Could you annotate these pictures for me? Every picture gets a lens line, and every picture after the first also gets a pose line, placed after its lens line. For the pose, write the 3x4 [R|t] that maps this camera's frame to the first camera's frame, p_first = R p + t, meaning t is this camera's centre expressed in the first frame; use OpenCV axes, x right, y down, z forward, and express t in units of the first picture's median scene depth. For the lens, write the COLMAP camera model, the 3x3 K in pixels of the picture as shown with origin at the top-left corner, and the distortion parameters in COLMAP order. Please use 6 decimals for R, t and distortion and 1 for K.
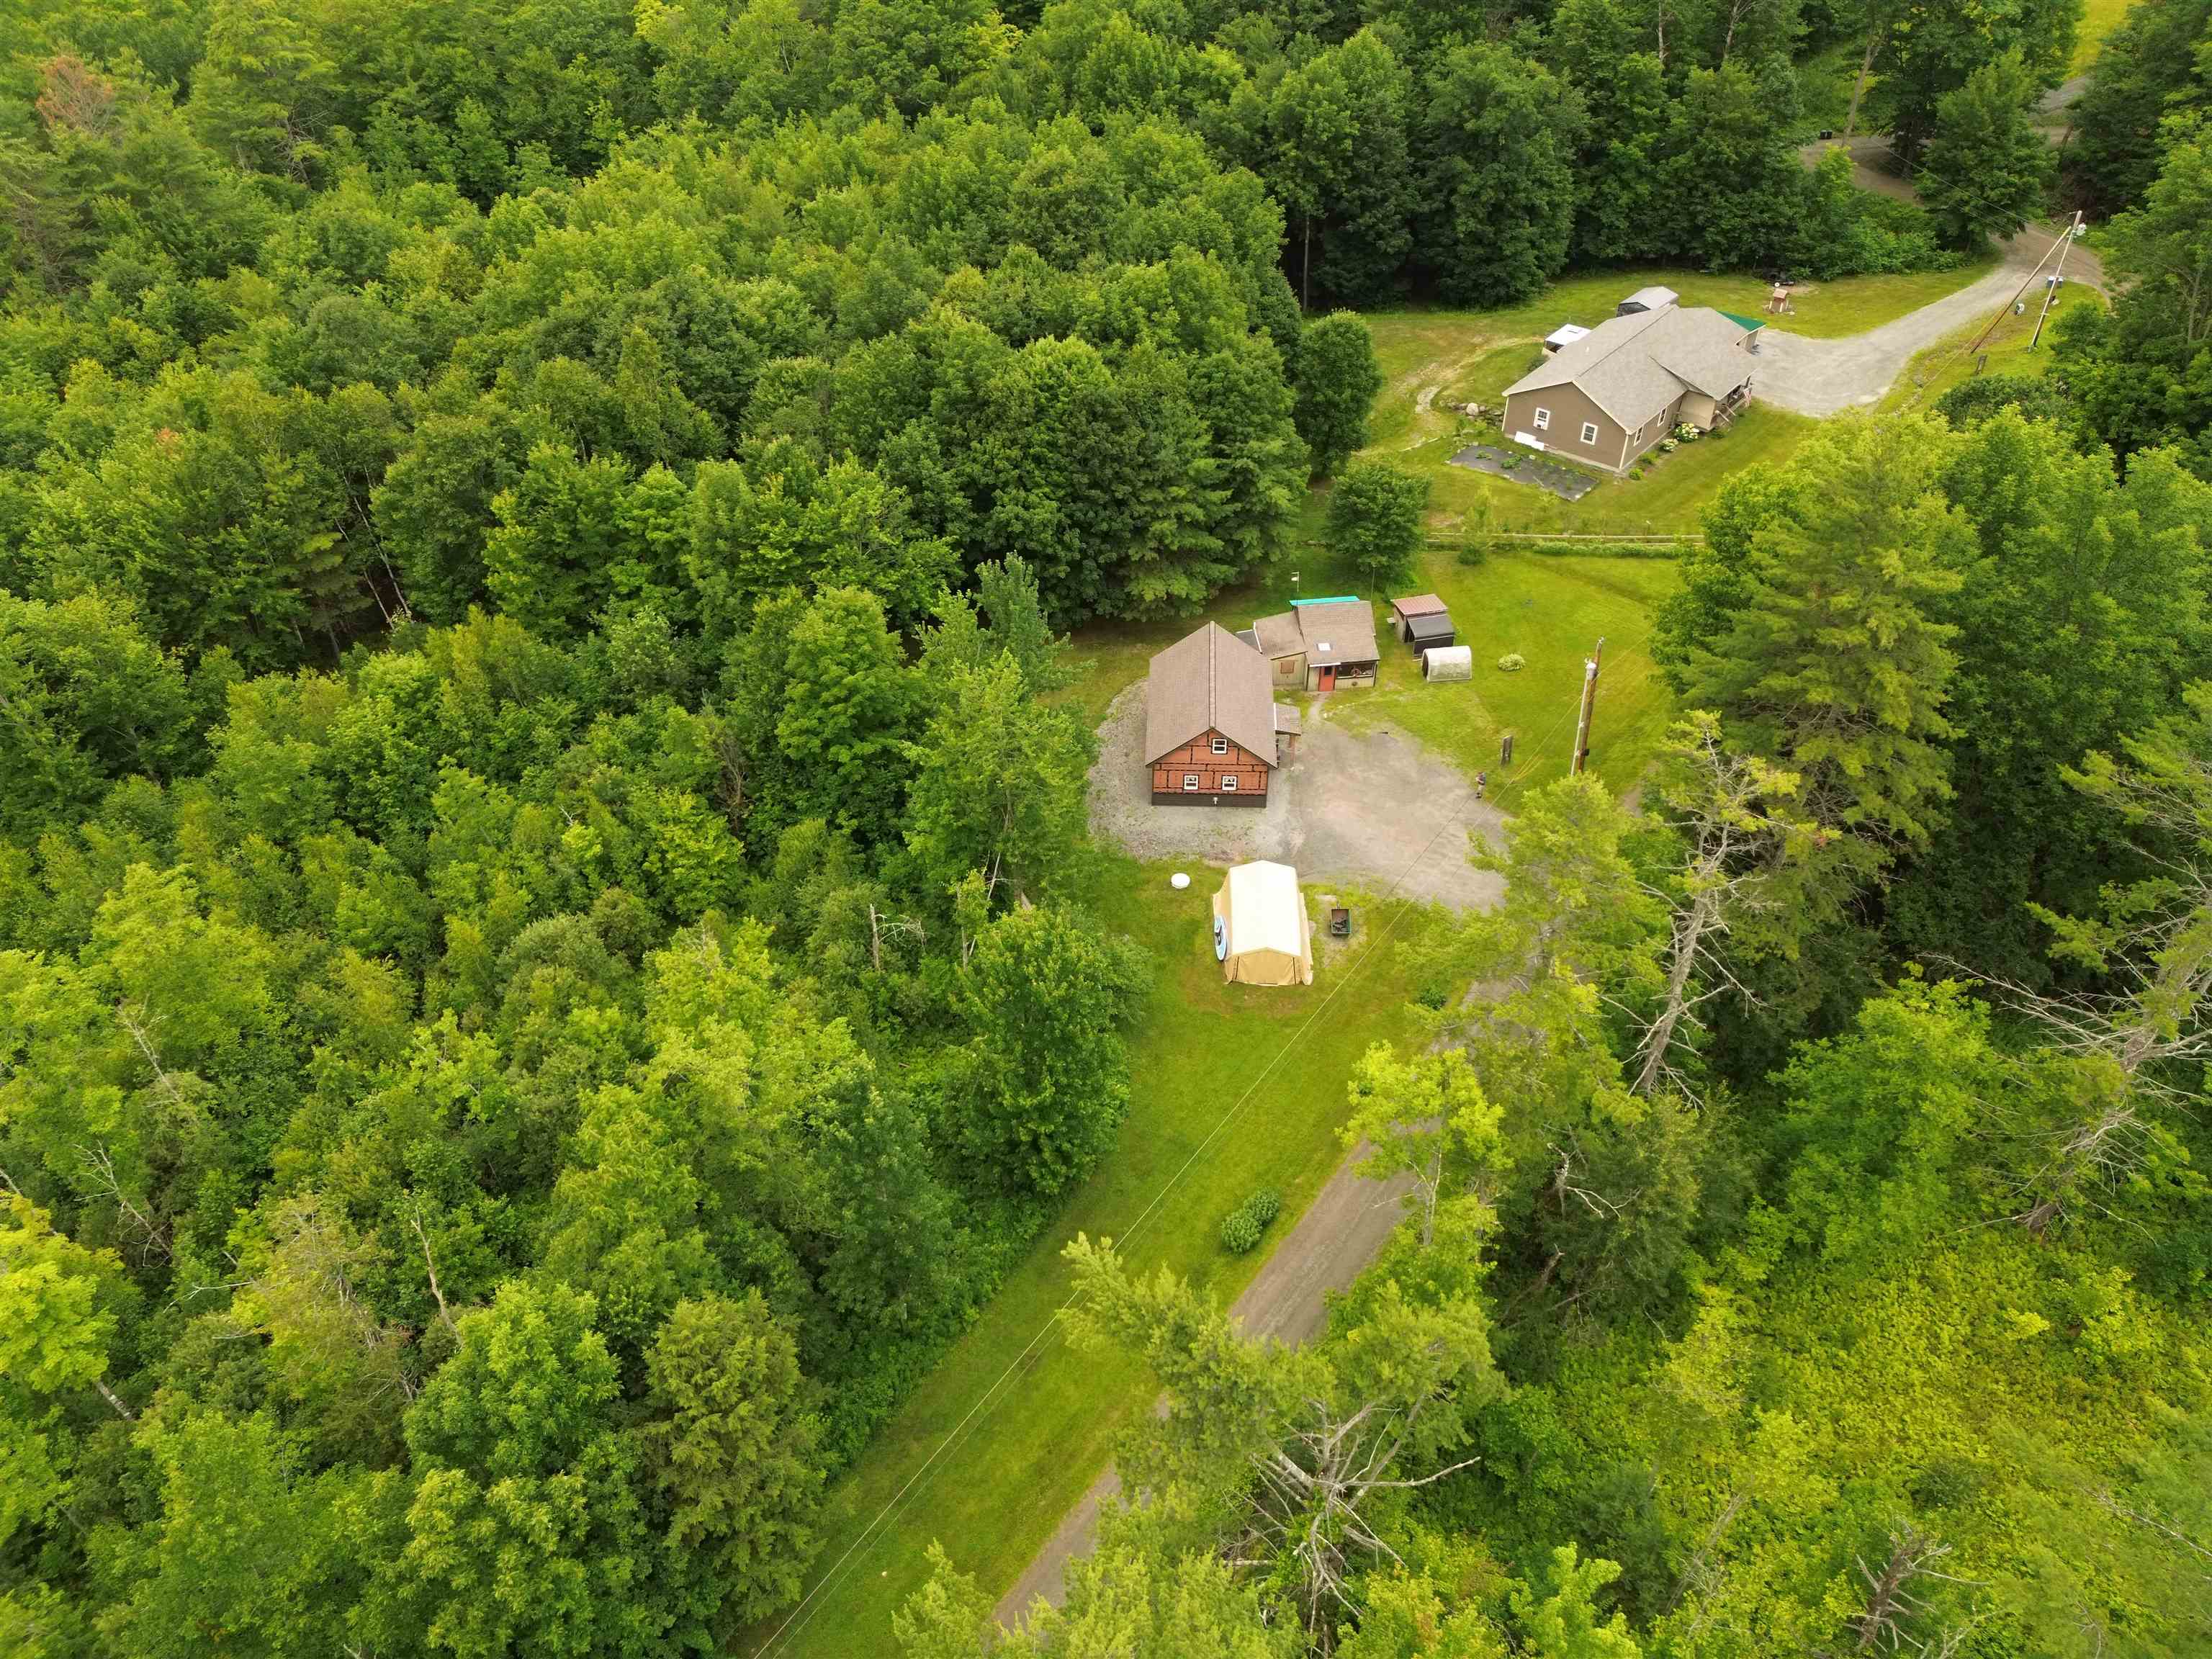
lens RADIAL K [[1633.3, 0, 1152.0], [0, 1633.3, 830.8], [0, 0, 1]] dist [0.022907, -0.000545]
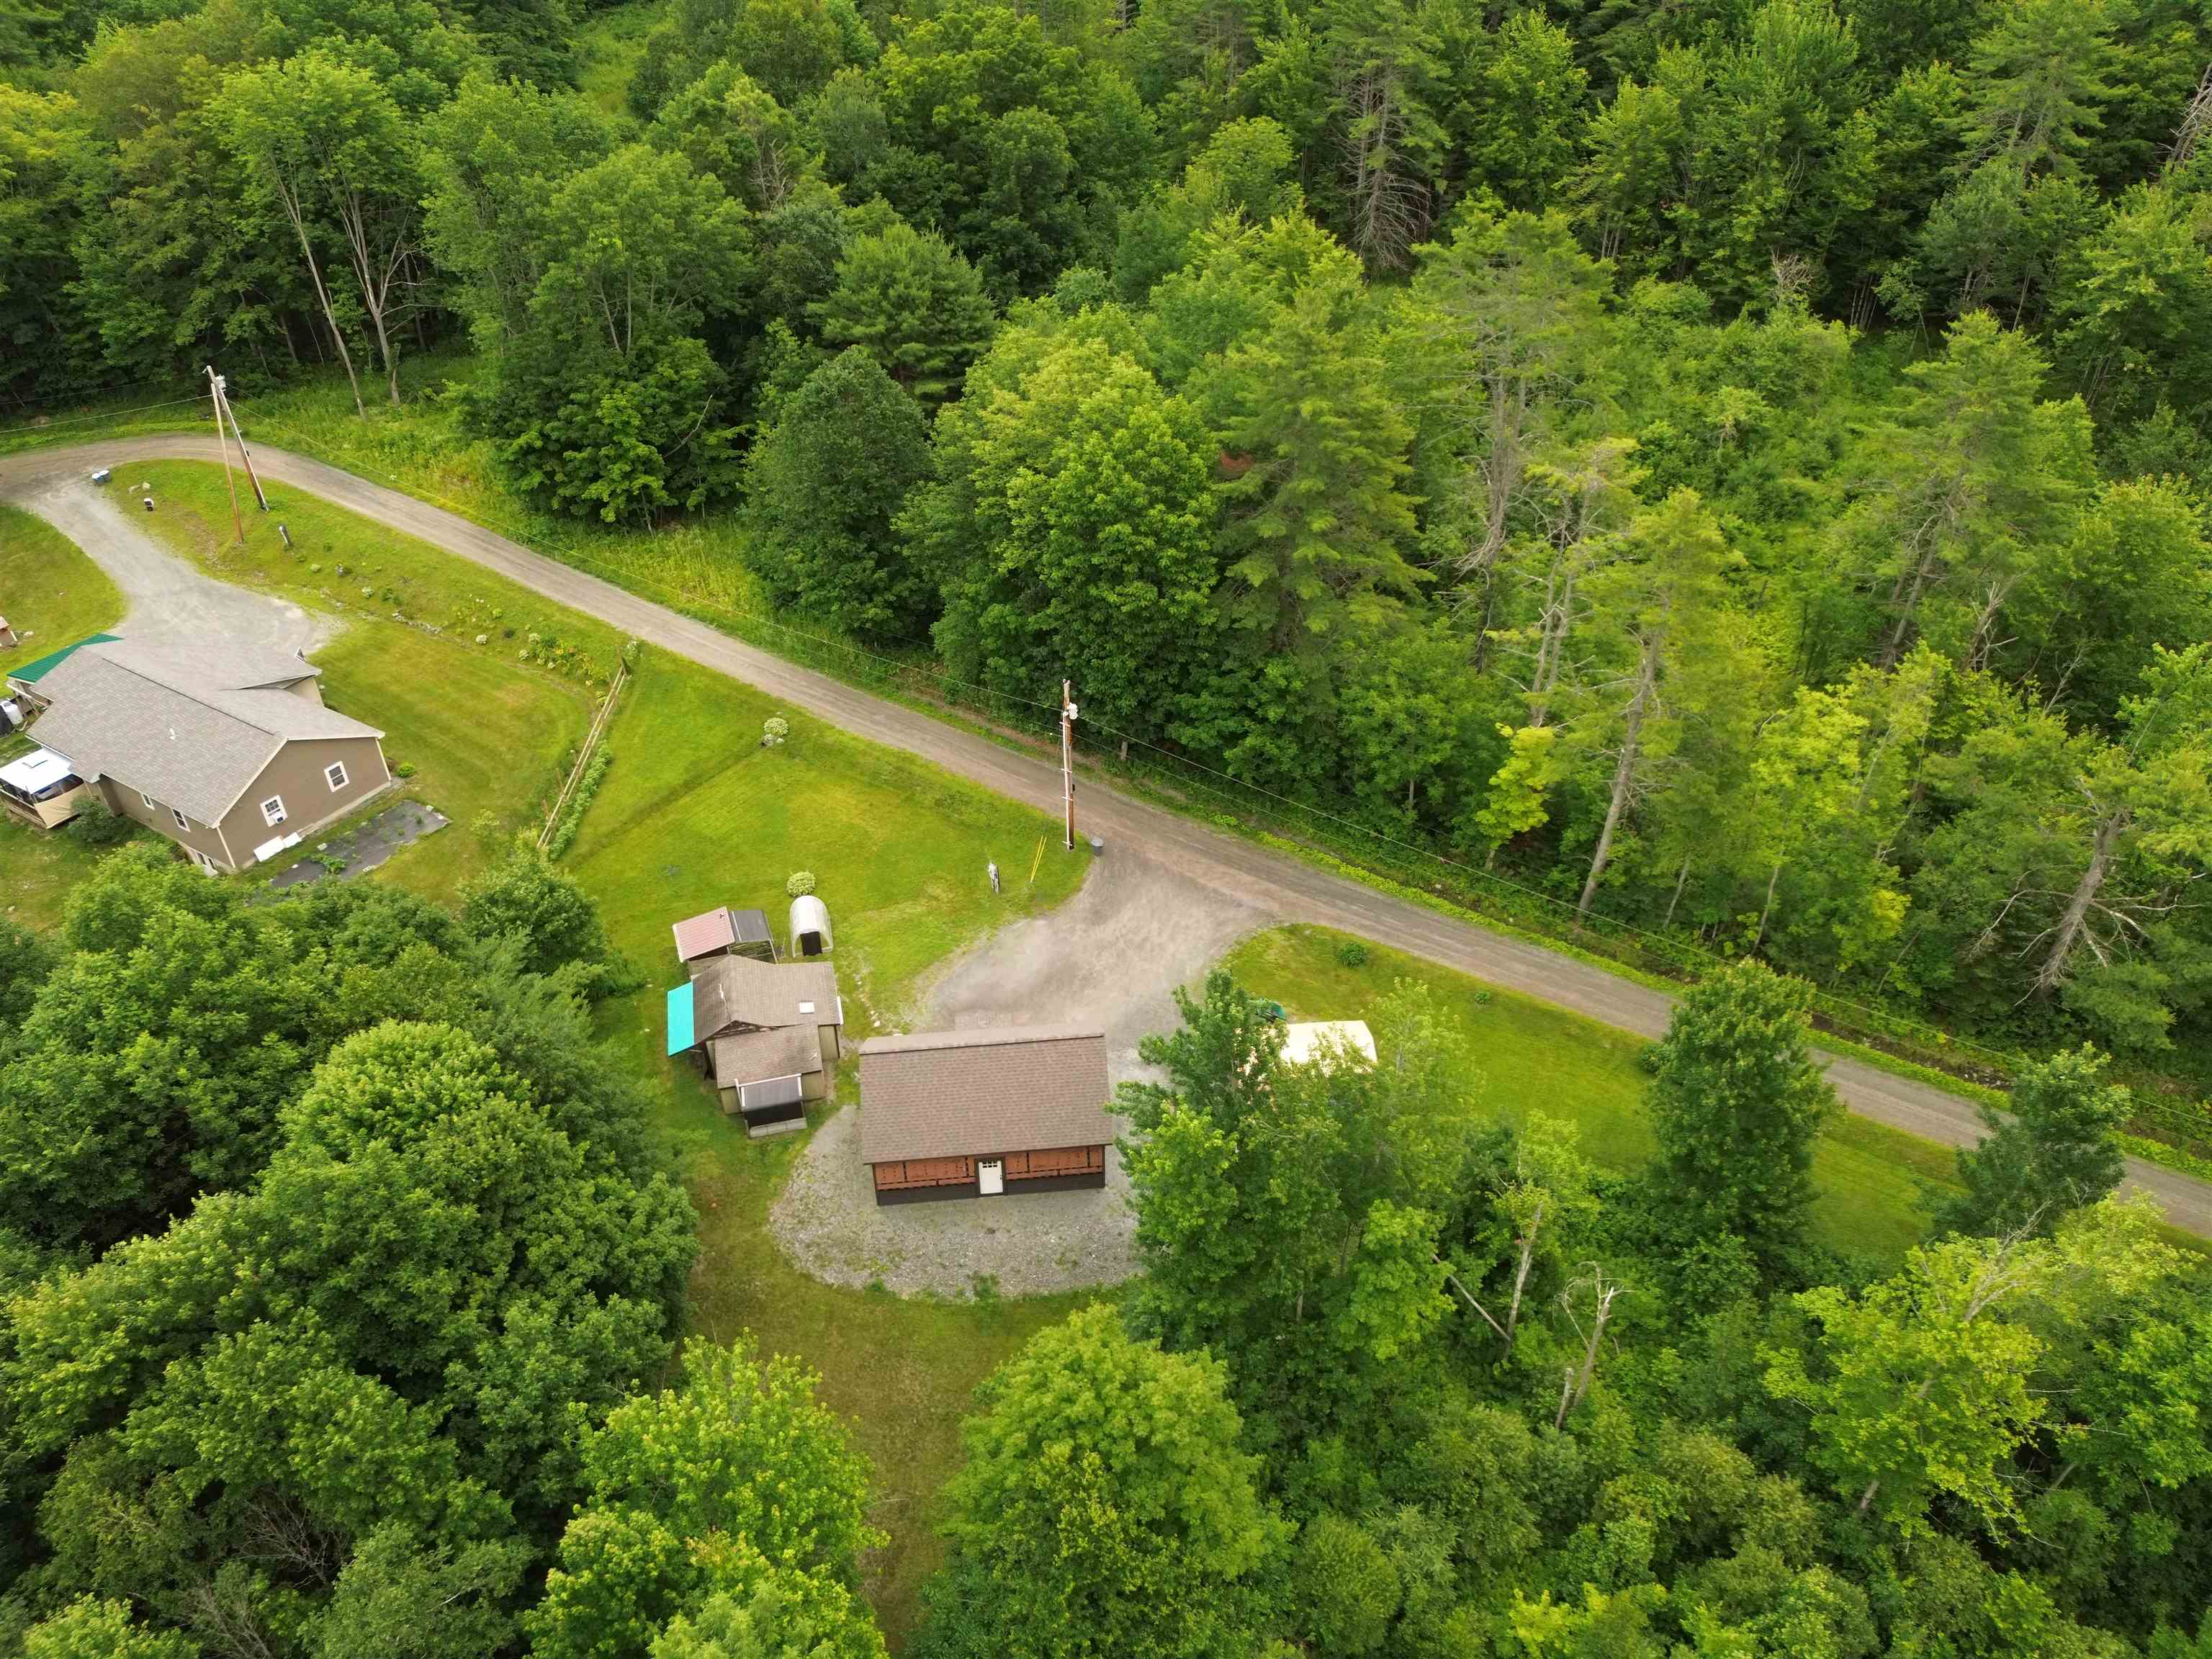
lens RADIAL K [[1525.8, 0, 1106.0], [0, 1525.8, 829.5], [0, 0, 1]] dist [0.008067, 0.002753]
pose [[-0.142881, -0.576410, 0.804572, -0.363830], [0.630357, 0.573721, 0.522967, -0.368996], [-0.763043, 0.581889, 0.281371, 0.534749]]
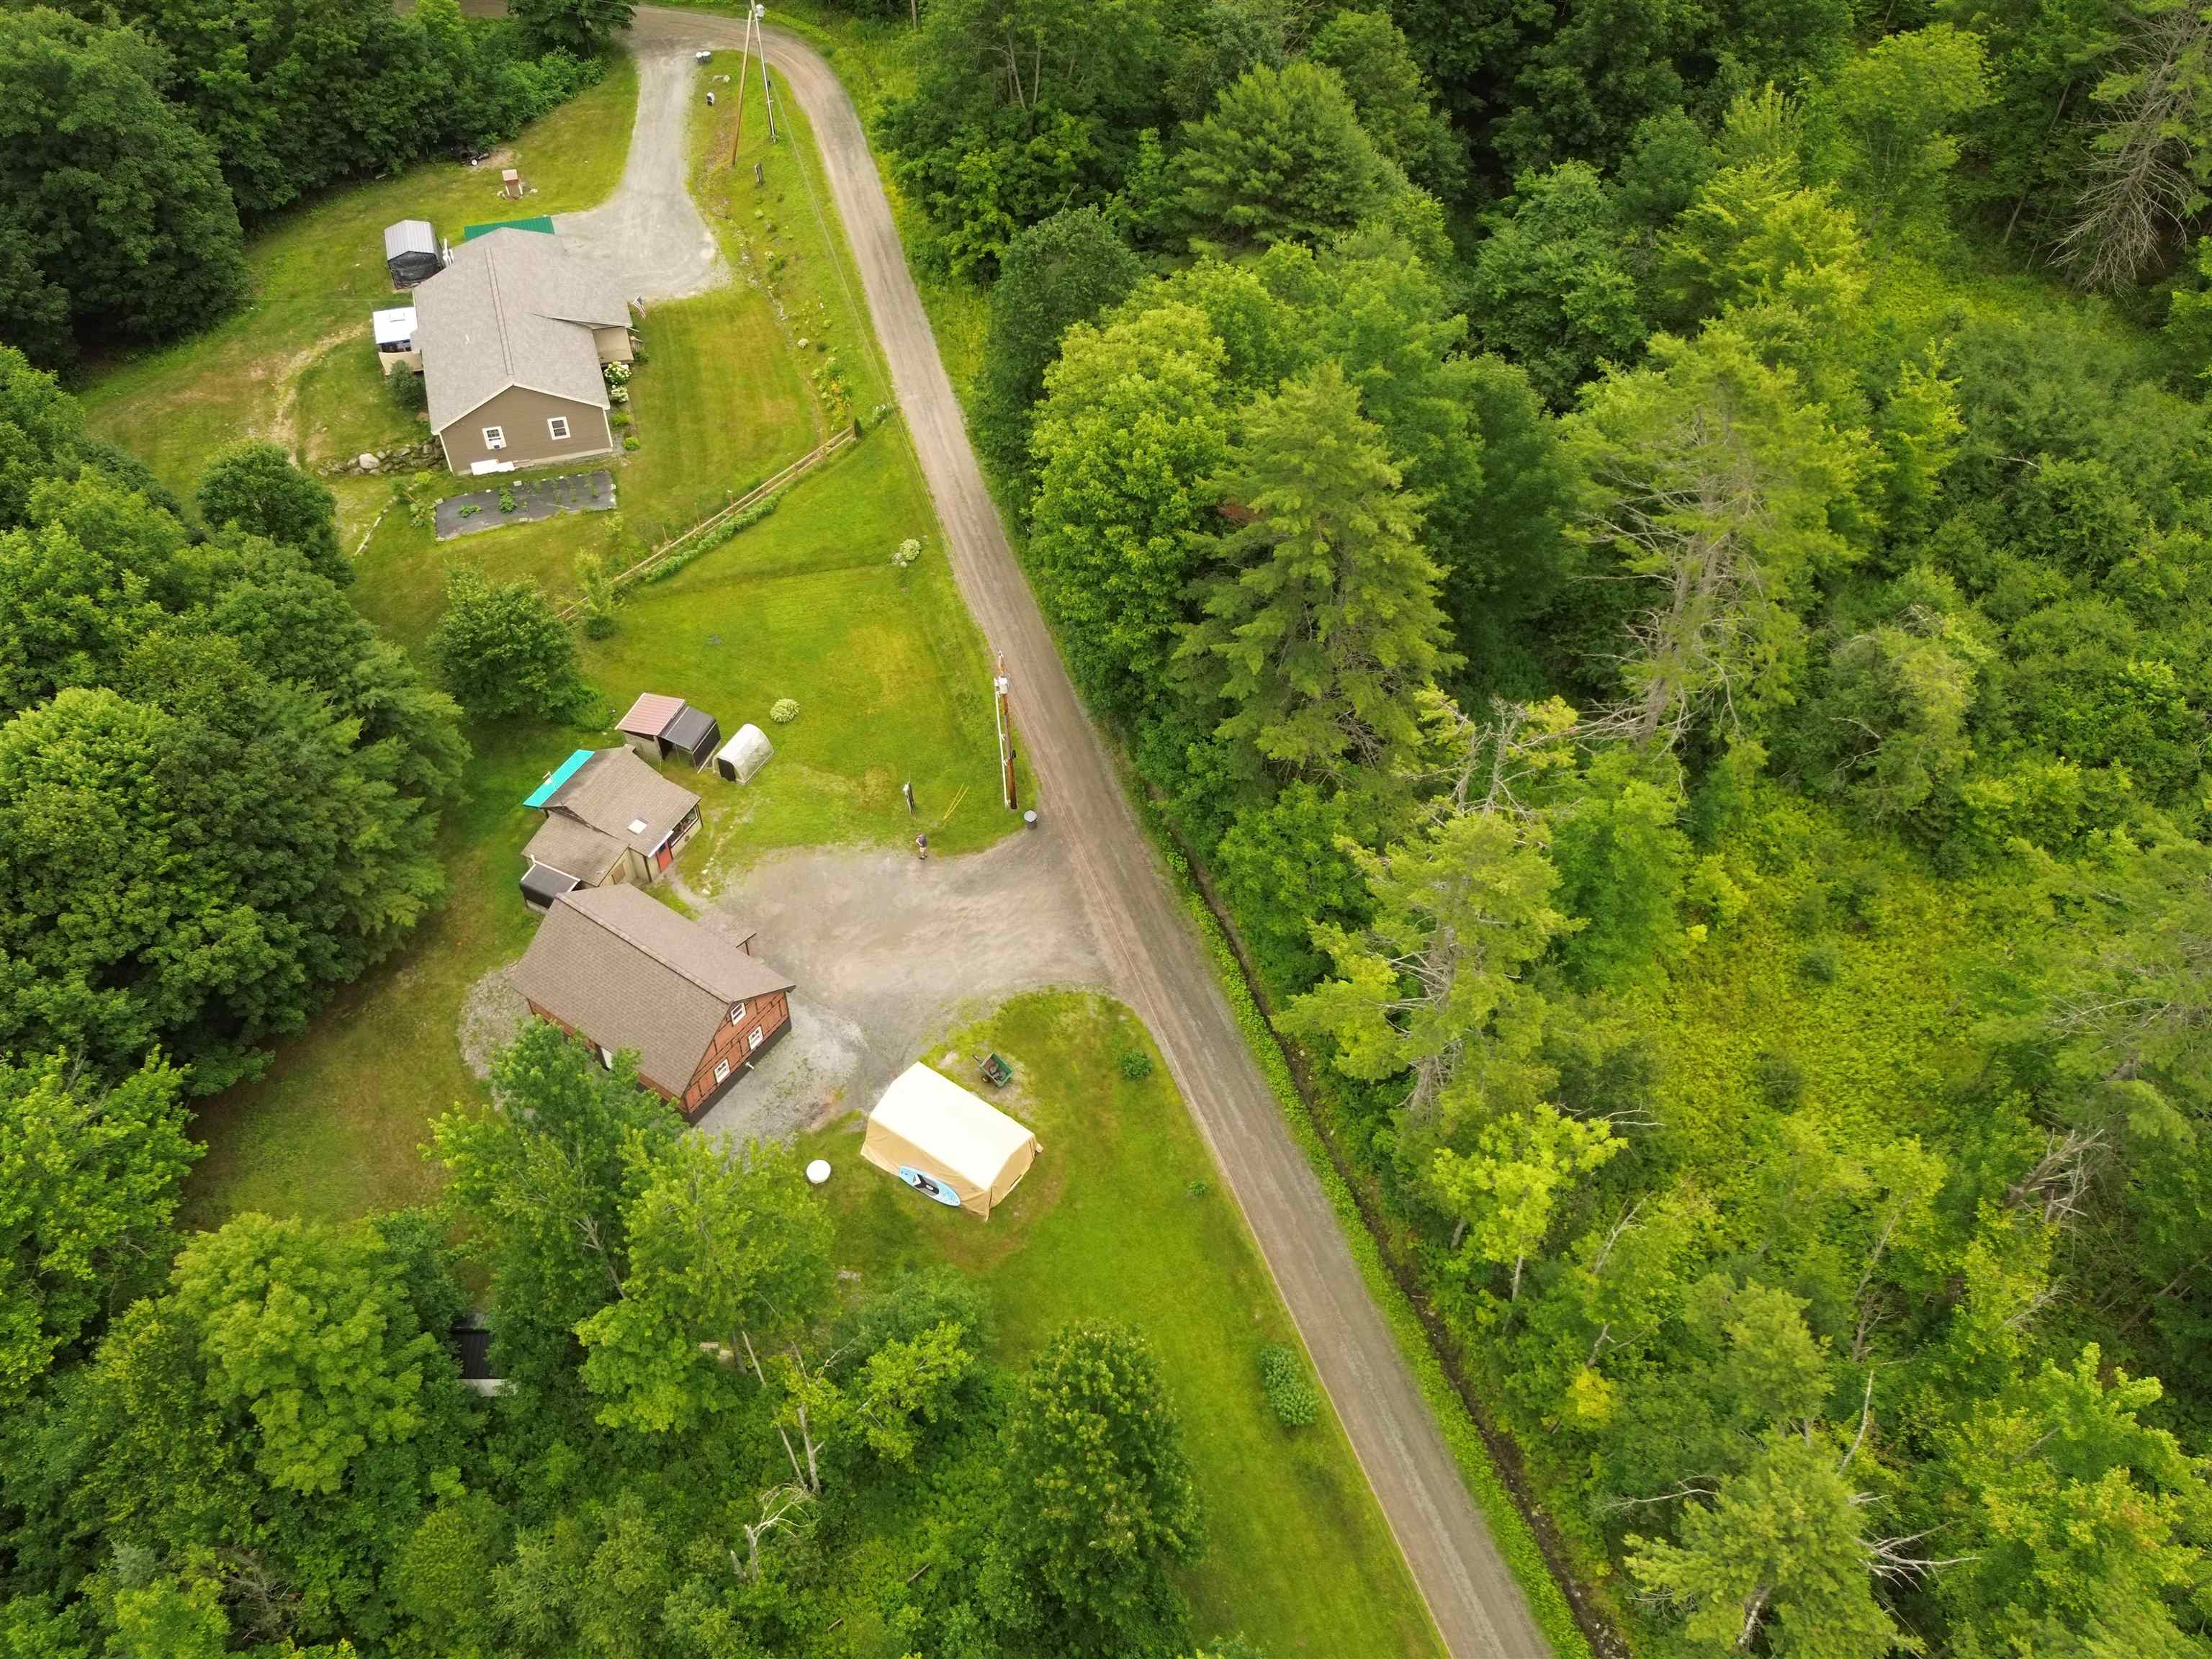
lens RADIAL K [[1633.3, 0, 1152.0], [0, 1633.3, 830.8], [0, 0, 1]] dist [0.022907, -0.000545]
pose [[0.520697, -0.613565, 0.593643, -0.201141], [0.508302, 0.781468, 0.361851, -0.227823], [-0.685932, 0.113335, 0.718785, 0.202685]]
